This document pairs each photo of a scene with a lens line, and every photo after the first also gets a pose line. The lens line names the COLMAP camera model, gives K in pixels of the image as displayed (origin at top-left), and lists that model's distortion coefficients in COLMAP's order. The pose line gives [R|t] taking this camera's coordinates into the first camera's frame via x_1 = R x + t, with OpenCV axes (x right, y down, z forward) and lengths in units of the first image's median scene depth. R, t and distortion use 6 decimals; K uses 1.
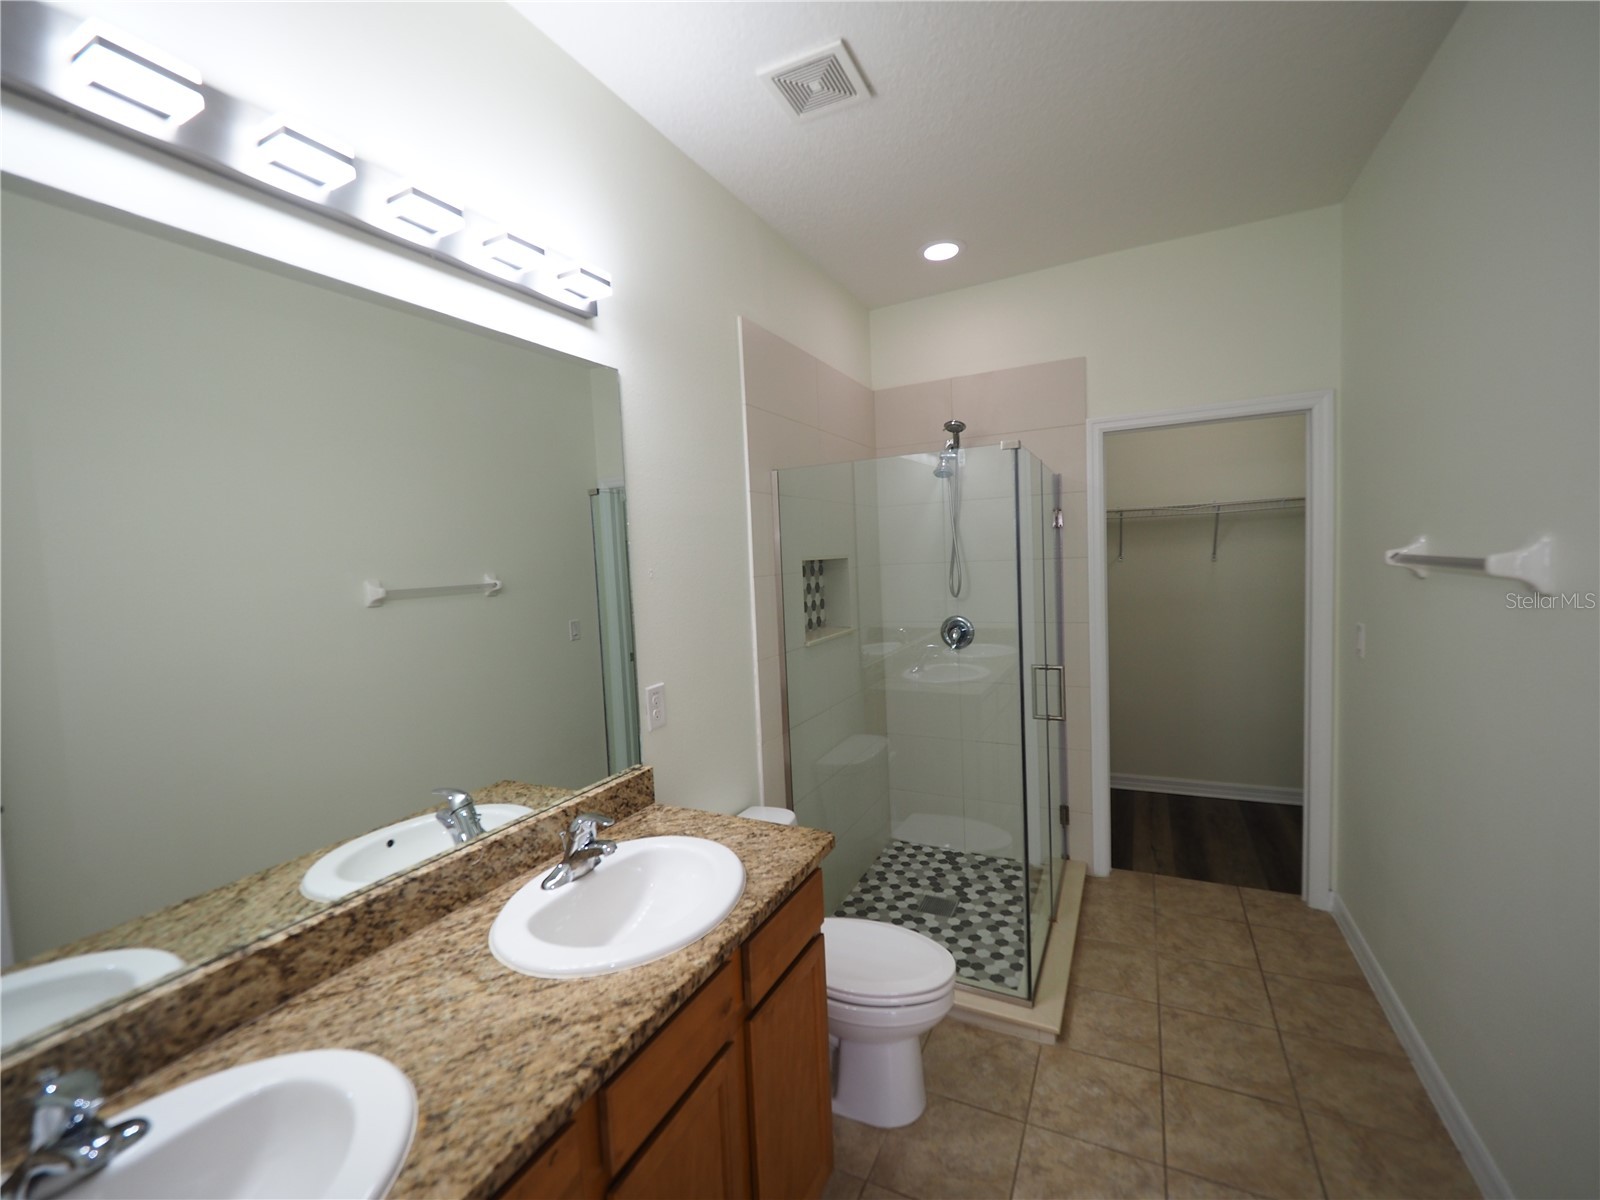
lens RADIAL K [[676.2, 0, 792.1], [0, 676.2, 601.4], [0, 0, 1]] dist [-0.006738, 0.000640]
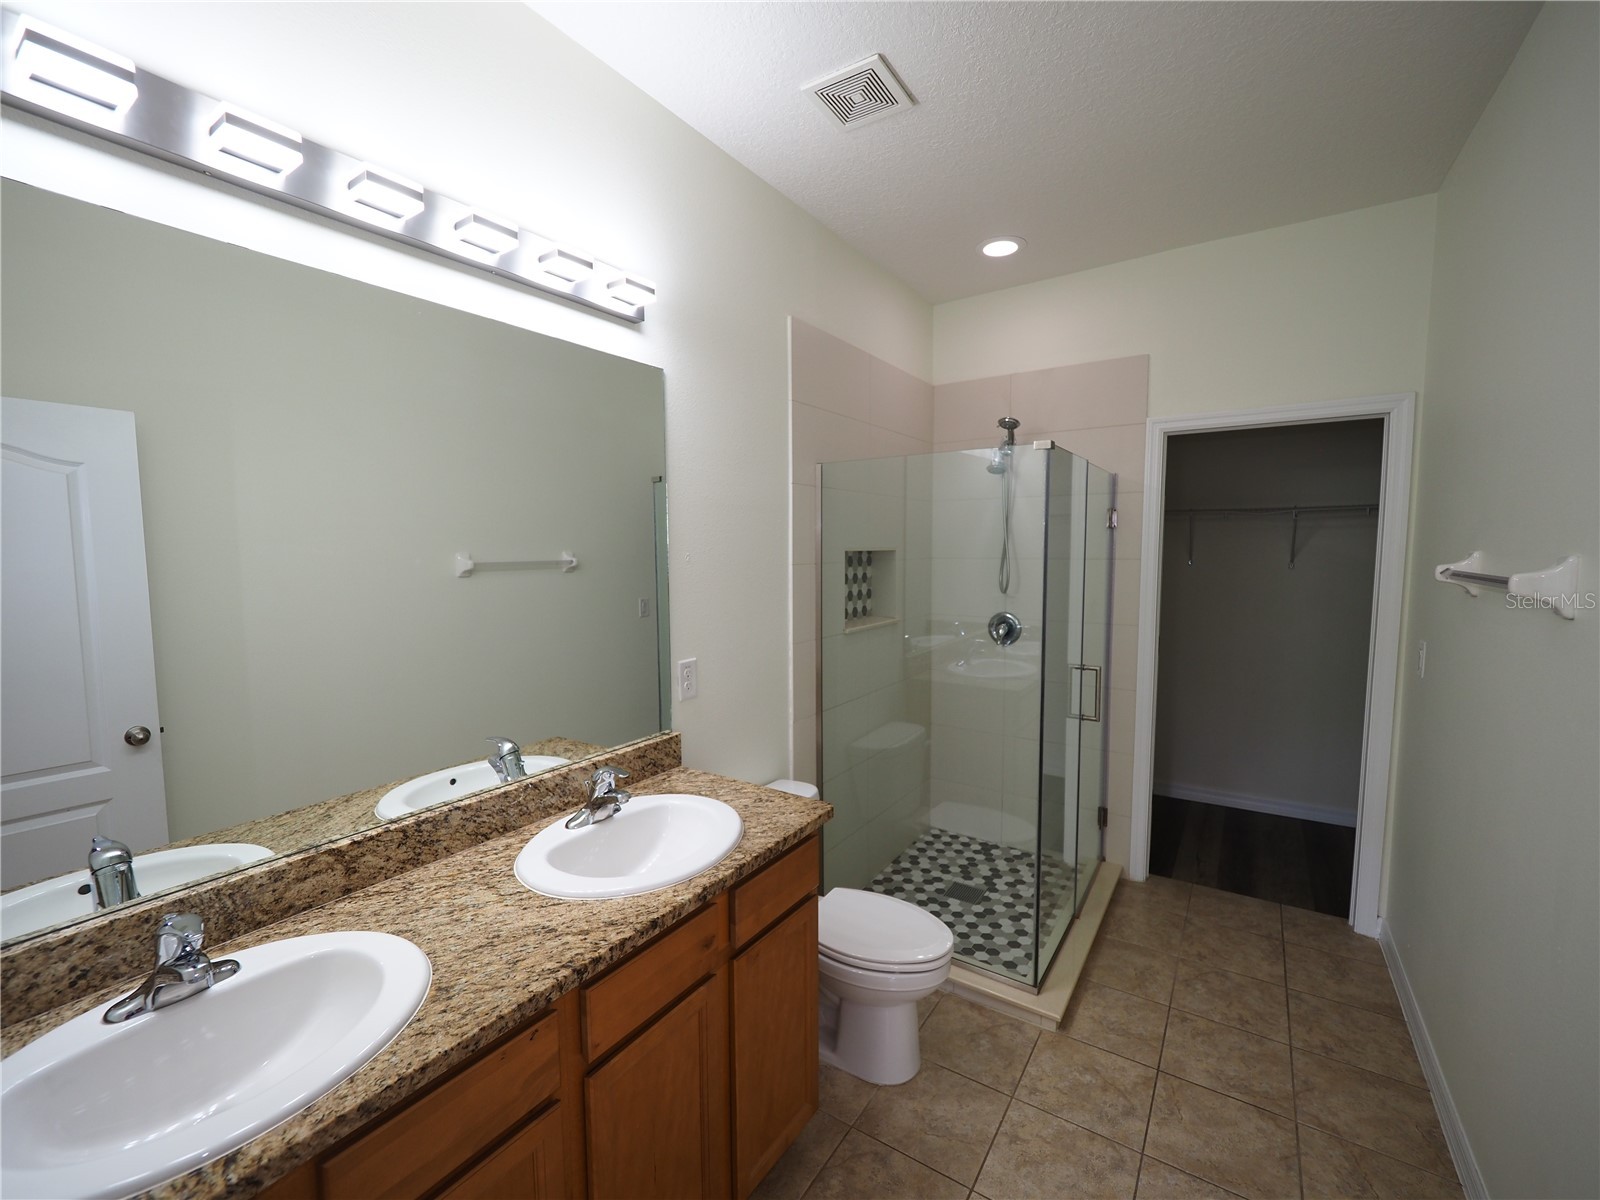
lens RADIAL K [[676.2, 0, 800.5], [0, 676.2, 605.3], [0, 0, 1]] dist [-0.006738, 0.000640]
pose [[0.991446, 0.049749, -0.120664, 0.111765], [-0.046908, 0.998553, 0.026279, -0.001251], [0.121796, -0.020395, 0.992346, -0.064925]]
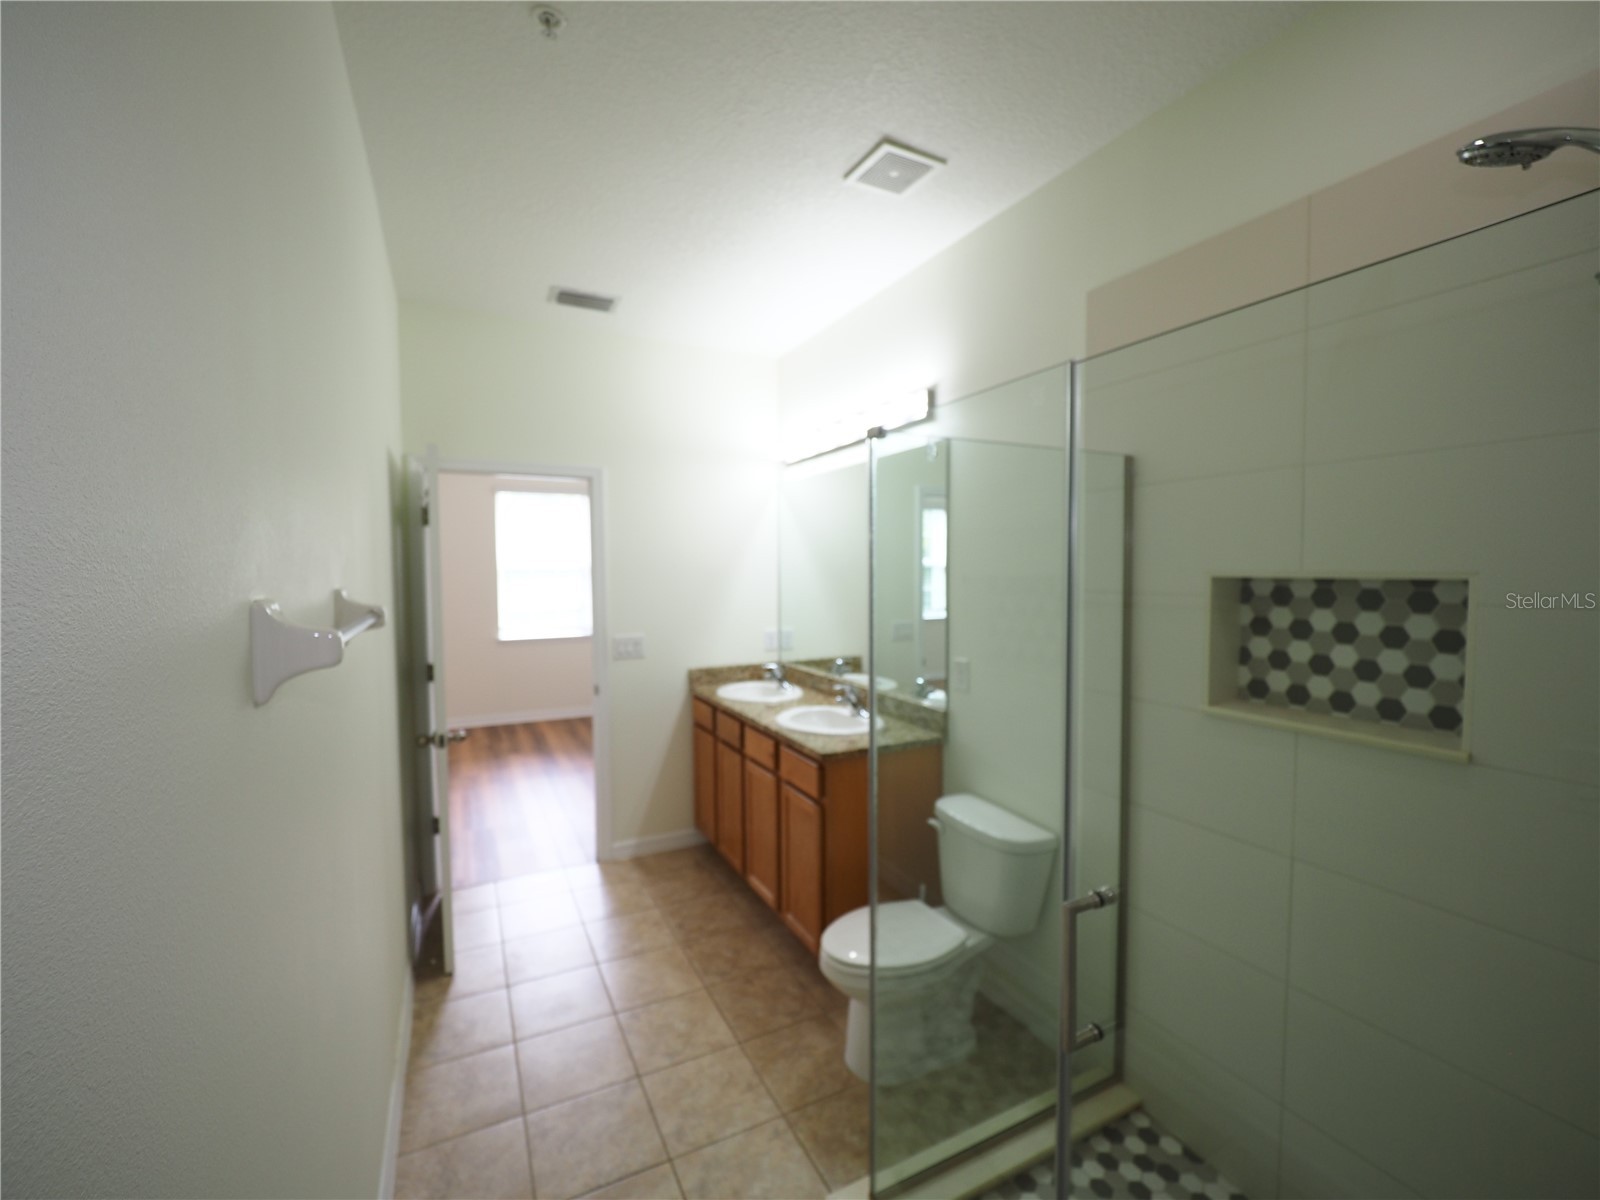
lens RADIAL K [[676.2, 0, 788.7], [0, 676.2, 593.9], [0, 0, 1]] dist [-0.006738, 0.000640]
pose [[-0.597408, 0.087722, -0.797125, 1.147021], [-0.018429, 0.992235, 0.123005, -0.174753], [0.801726, 0.088174, -0.591152, 1.607128]]
